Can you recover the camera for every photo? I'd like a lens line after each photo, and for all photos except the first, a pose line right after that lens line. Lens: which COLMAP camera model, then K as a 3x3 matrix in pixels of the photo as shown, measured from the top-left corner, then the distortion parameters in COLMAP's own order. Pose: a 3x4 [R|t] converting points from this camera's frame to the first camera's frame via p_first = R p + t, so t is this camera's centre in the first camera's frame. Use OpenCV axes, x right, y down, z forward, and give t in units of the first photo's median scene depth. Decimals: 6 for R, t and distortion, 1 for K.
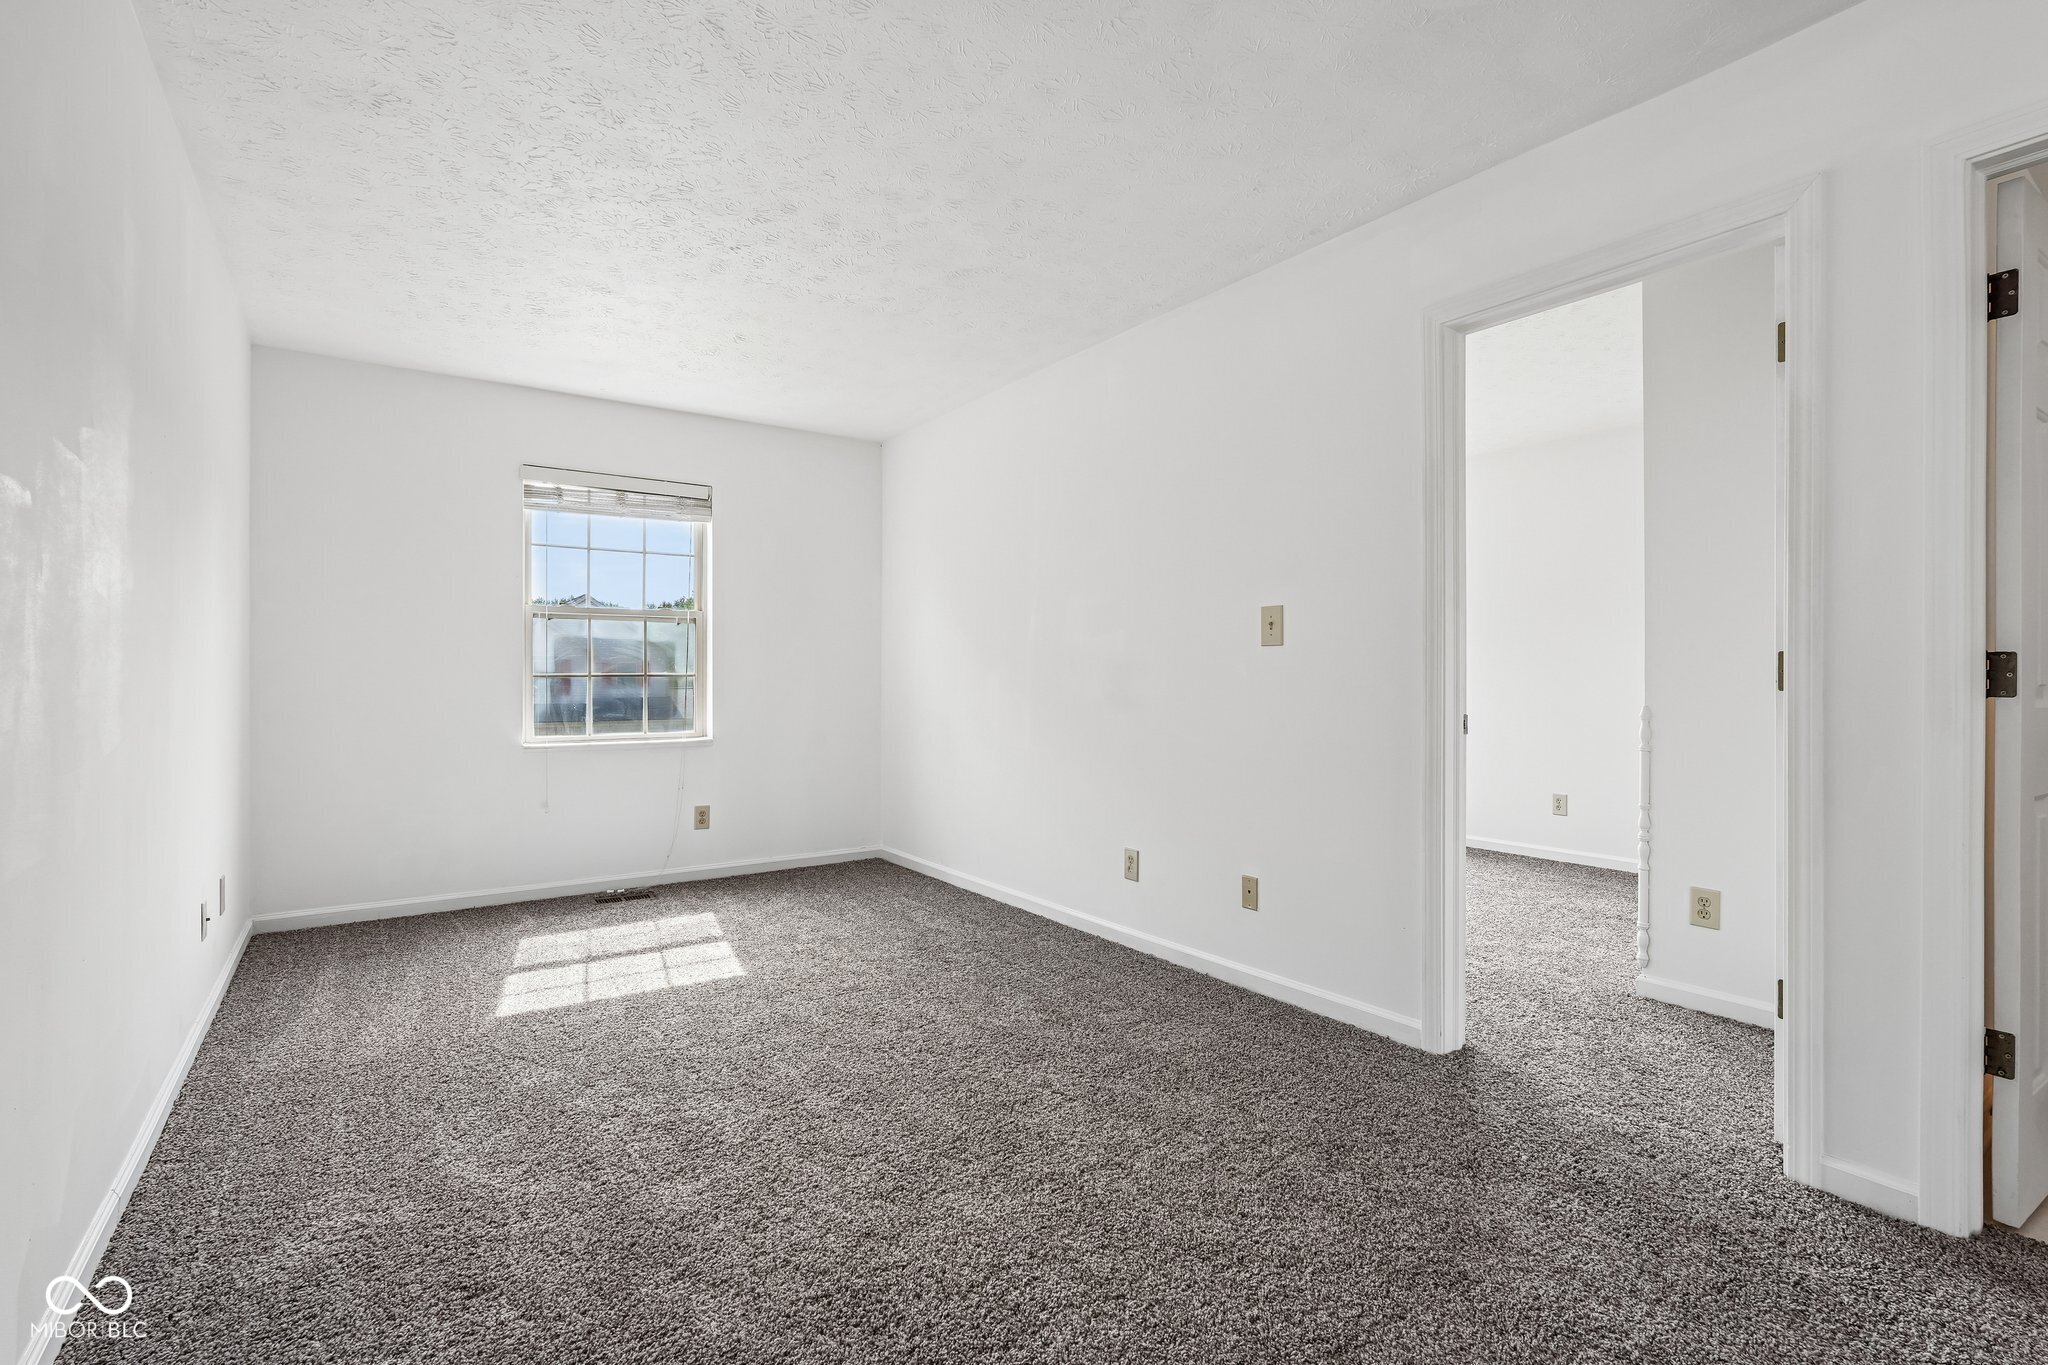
lens RADIAL K [[921.8, 0, 1022.4], [0, 921.8, 677.8], [0, 0, 1]] dist [-0.014239, 0.008571]
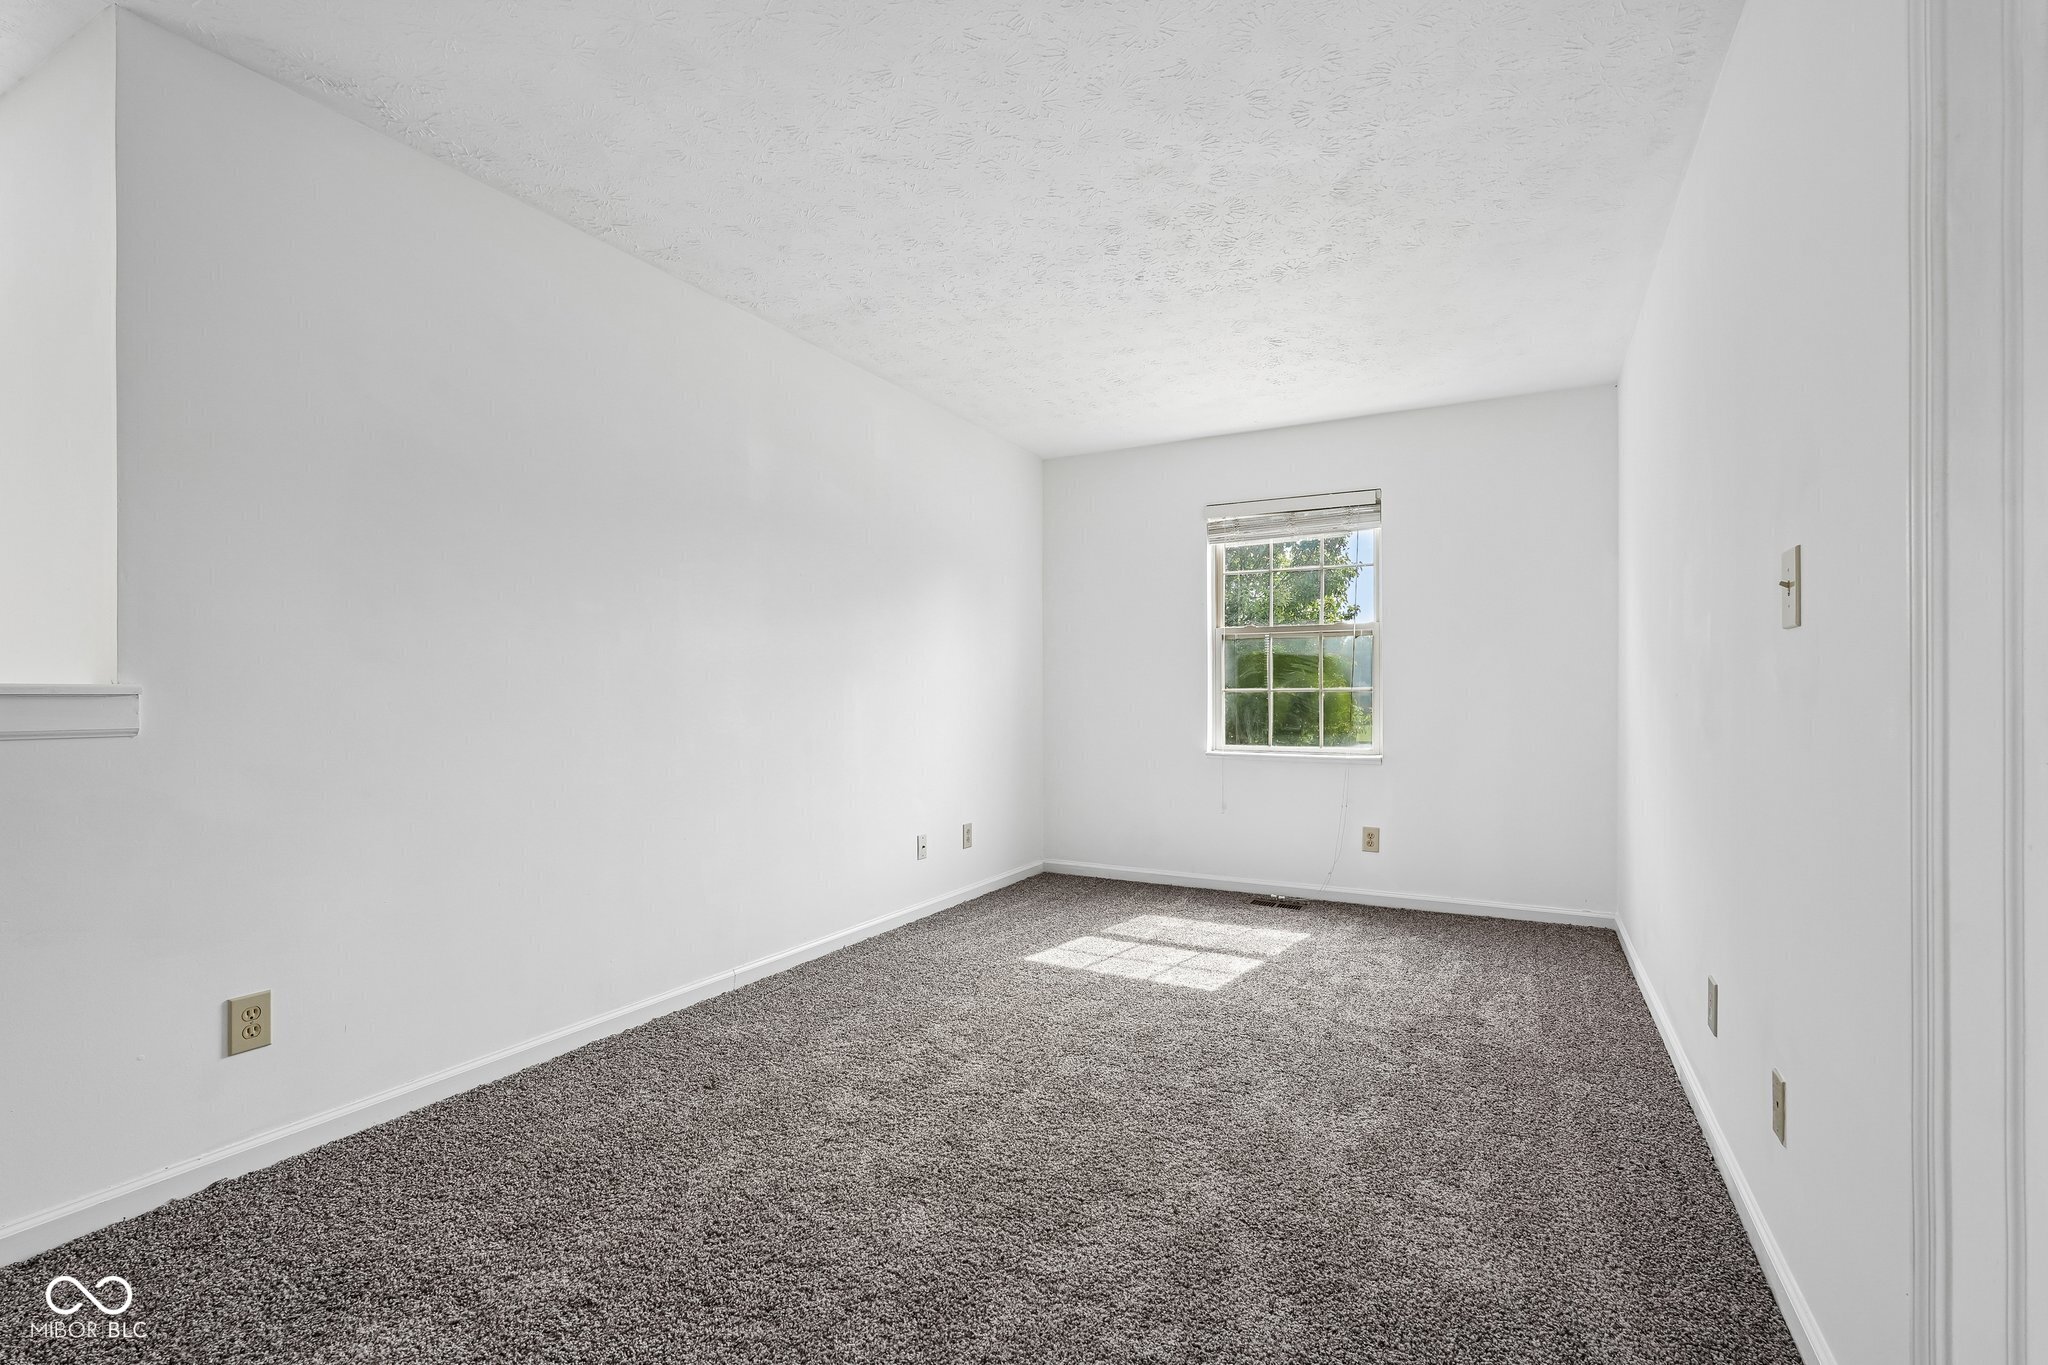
lens RADIAL K [[921.8, 0, 1021.5], [0, 921.8, 689.1], [0, 0, 1]] dist [-0.014239, 0.008571]
pose [[0.450183, -0.004766, -0.892923, 0.466528], [0.000455, 0.999987, -0.005108, 0.001779], [0.892936, 0.001894, 0.450180, 0.348539]]
